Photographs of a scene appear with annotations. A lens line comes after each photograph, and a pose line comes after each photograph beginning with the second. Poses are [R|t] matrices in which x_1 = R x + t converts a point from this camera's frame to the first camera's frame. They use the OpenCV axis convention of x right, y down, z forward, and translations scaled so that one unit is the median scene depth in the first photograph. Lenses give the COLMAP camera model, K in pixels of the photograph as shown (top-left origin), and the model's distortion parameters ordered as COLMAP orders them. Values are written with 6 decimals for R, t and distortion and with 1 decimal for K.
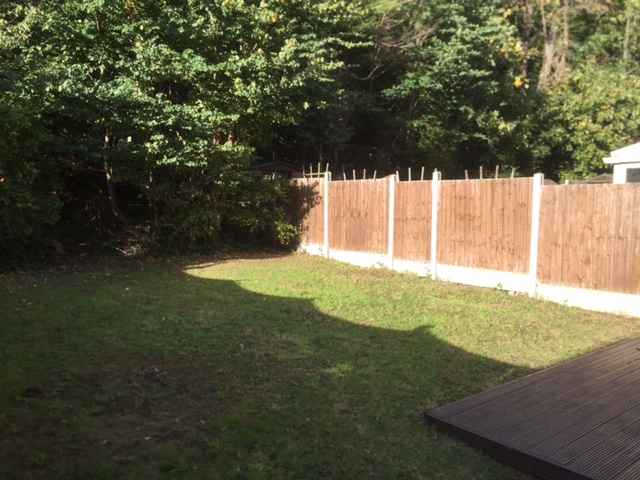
lens RADIAL K [[544.6, 0, 314.8], [0, 544.6, 257.9], [0, 0, 1]] dist [0.087059, -0.119583]
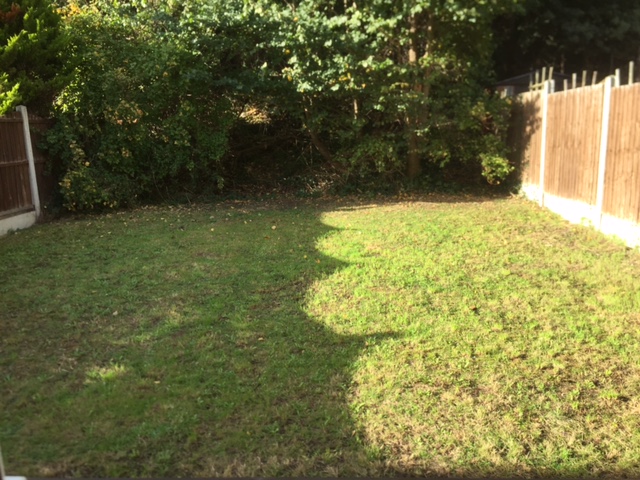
lens RADIAL K [[544.6, 0, 314.8], [0, 544.6, 257.9], [0, 0, 1]] dist [0.087059, -0.119583]
pose [[0.743277, 0.119929, -0.658147, 0.363620], [-0.034991, 0.989423, 0.140777, -0.029696], [0.668069, -0.081607, 0.739611, 0.339079]]
